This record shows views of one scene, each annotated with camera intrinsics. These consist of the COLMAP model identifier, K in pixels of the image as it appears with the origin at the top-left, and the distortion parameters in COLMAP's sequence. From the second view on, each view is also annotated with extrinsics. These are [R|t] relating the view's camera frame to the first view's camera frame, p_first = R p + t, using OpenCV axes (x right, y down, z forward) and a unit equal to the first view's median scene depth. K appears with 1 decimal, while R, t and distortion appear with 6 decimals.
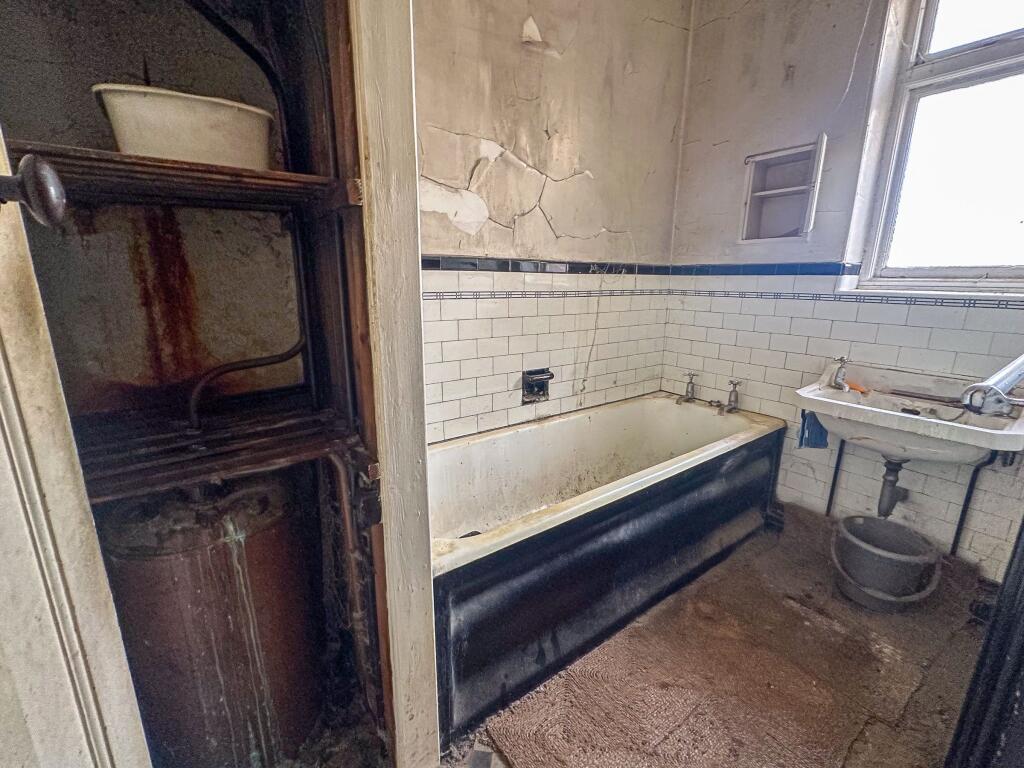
lens RADIAL K [[440.0, 0, 512.0], [0, 440.0, 384.0], [0, 0, 1]] dist [-0.000617, 0.000109]
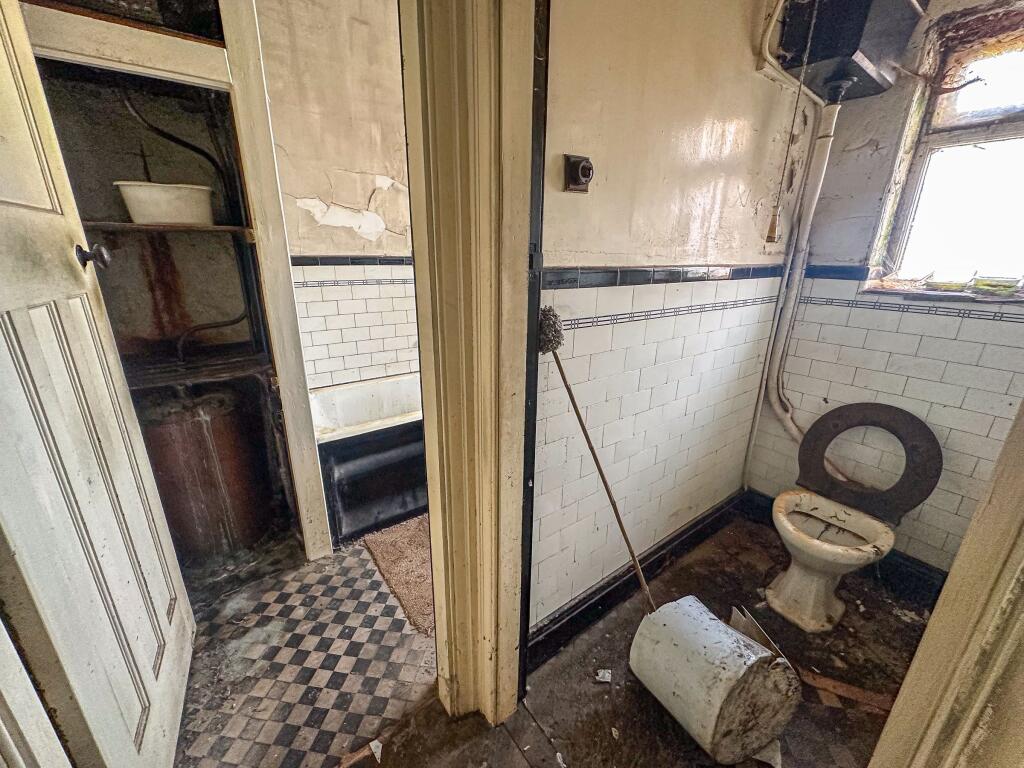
lens RADIAL K [[406.6, 0, 512.0], [0, 406.6, 384.0], [0, 0, 1]] dist [0.000526, -0.000049]
pose [[0.999982, 0.001721, 0.005830, 0.574377], [-0.002123, 0.997564, 0.069728, 0.069131], [-0.005696, -0.069739, 0.997549, -0.621605]]
